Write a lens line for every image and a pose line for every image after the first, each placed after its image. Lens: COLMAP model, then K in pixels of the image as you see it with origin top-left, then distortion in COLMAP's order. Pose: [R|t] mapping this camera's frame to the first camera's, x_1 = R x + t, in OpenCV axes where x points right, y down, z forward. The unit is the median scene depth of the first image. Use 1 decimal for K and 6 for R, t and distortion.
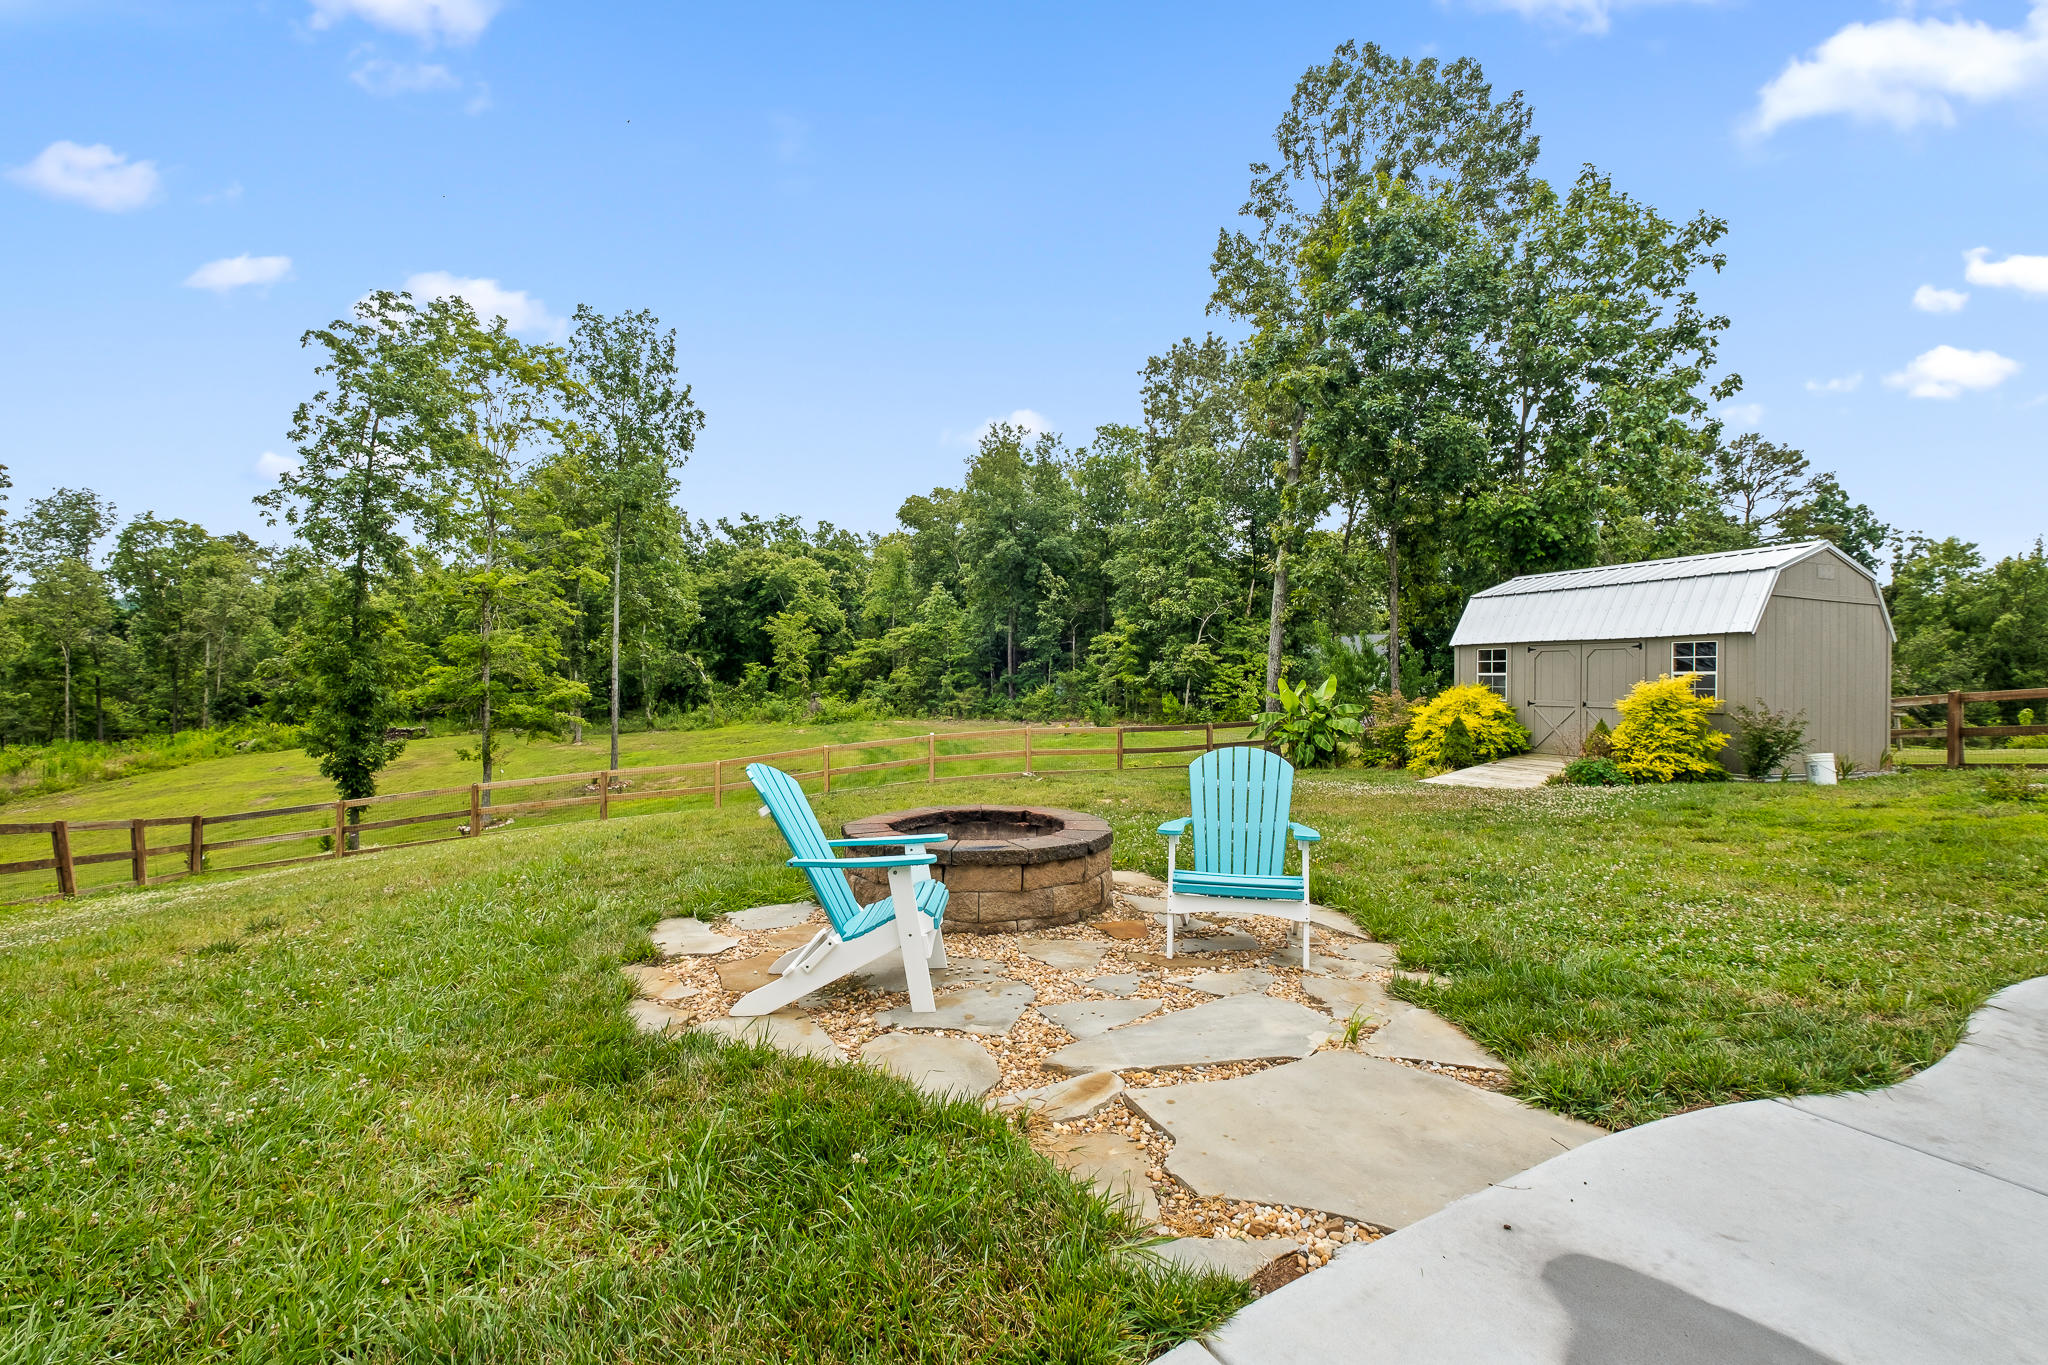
lens RADIAL K [[931.5, 0, 965.5], [0, 931.5, 700.6], [0, 0, 1]] dist [0.001305, -0.003093]
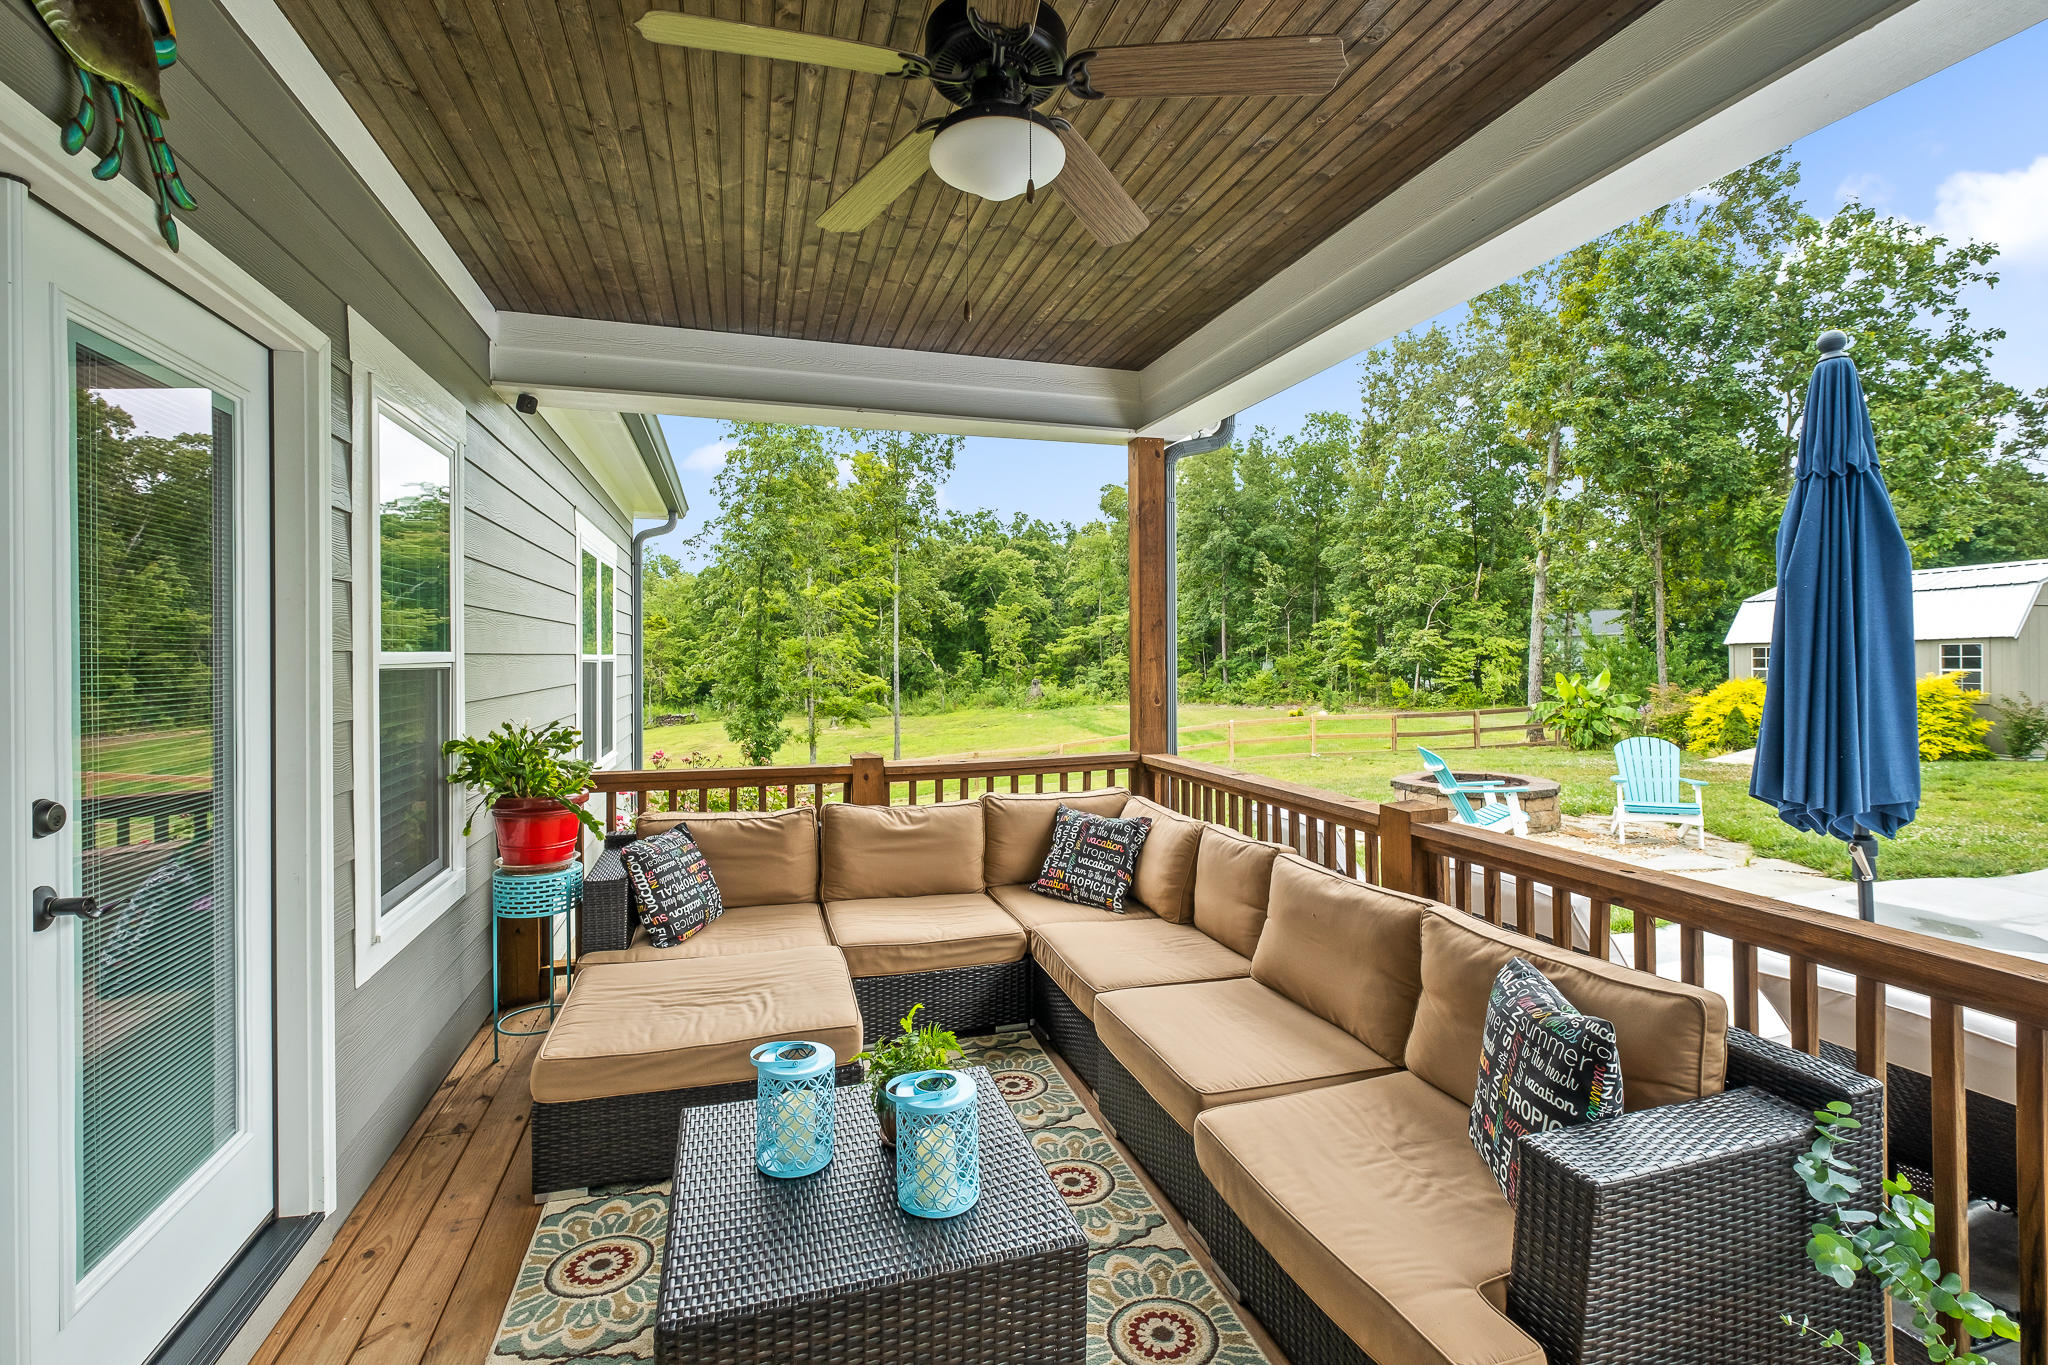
lens RADIAL K [[931.5, 0, 981.4], [0, 931.5, 679.8], [0, 0, 1]] dist [0.001305, -0.003093]
pose [[0.985816, -0.012213, -0.167383, -0.063662], [0.011783, 0.999924, -0.003557, -0.006797], [0.167413, 0.001535, 0.985886, -0.095466]]
